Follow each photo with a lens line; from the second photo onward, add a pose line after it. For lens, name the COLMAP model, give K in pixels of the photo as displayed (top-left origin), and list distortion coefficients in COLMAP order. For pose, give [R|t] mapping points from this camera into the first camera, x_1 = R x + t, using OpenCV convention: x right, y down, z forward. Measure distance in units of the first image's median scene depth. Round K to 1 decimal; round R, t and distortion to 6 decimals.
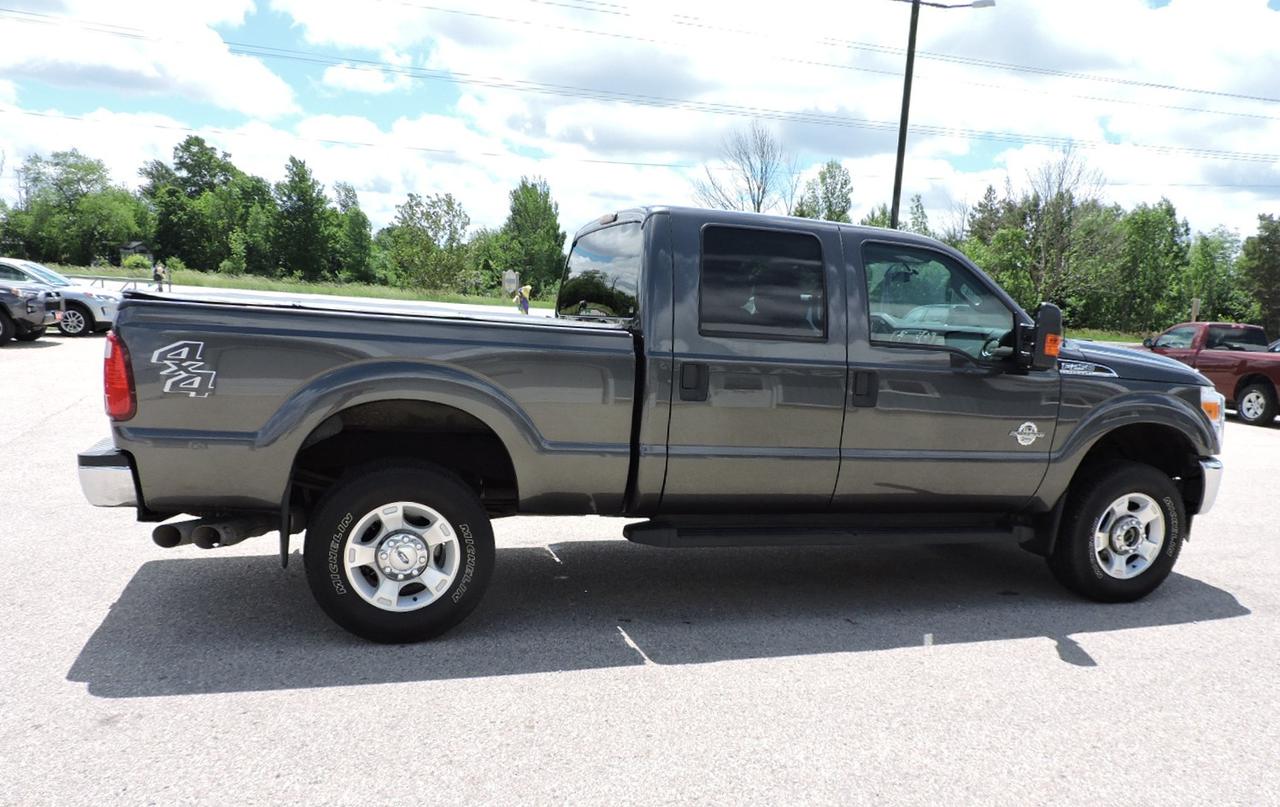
lens RADIAL K [[995.2, 0, 685.7], [0, 995.2, 387.7], [0, 0, 1]] dist [-0.004203, -0.003870]
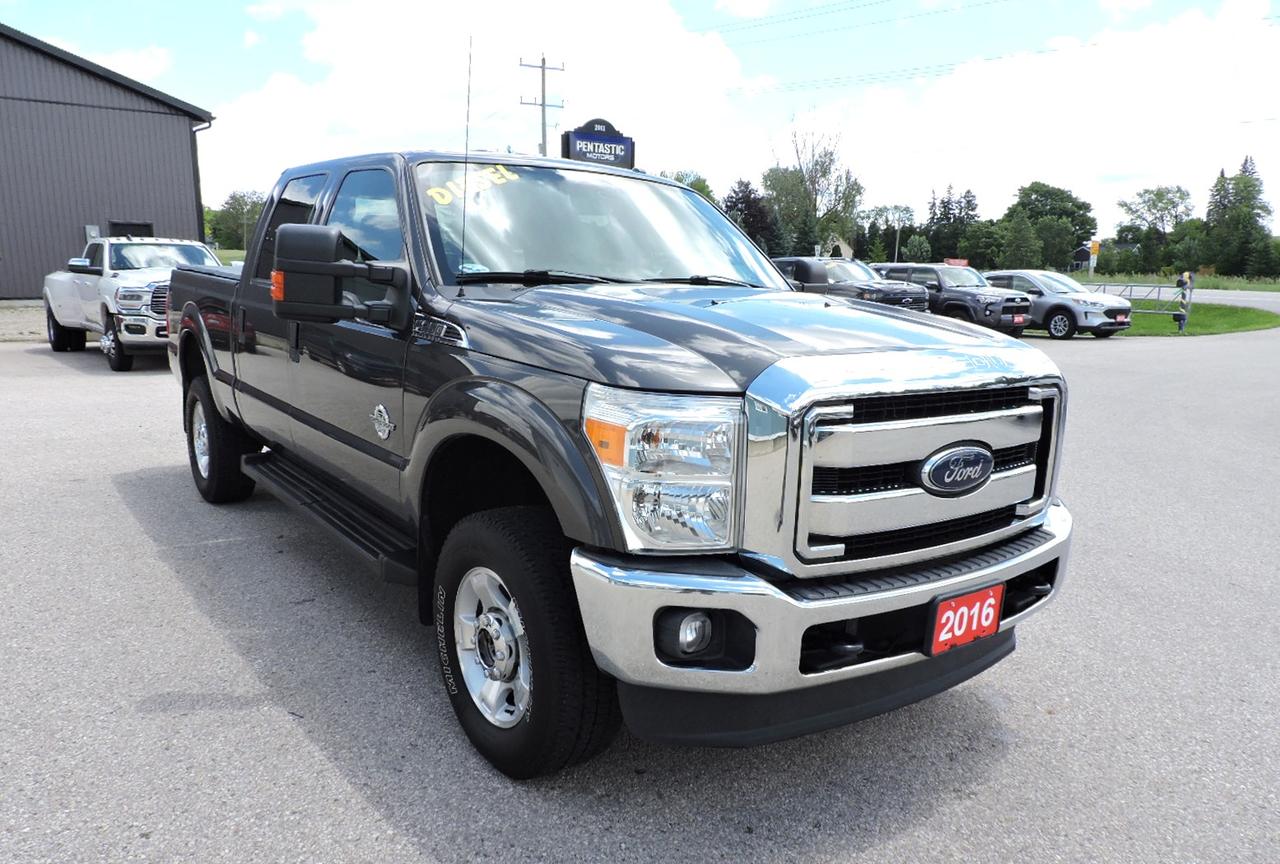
lens RADIAL K [[970.5, 0, 640.0], [0, 970.5, 432.0], [0, 0, 1]] dist [-0.001801, -0.001618]
pose [[0.279474, 0.109956, -0.953836, 1.038641], [-0.086916, 0.992240, 0.088916, -0.021039], [0.956211, 0.058054, 0.286862, 0.994828]]
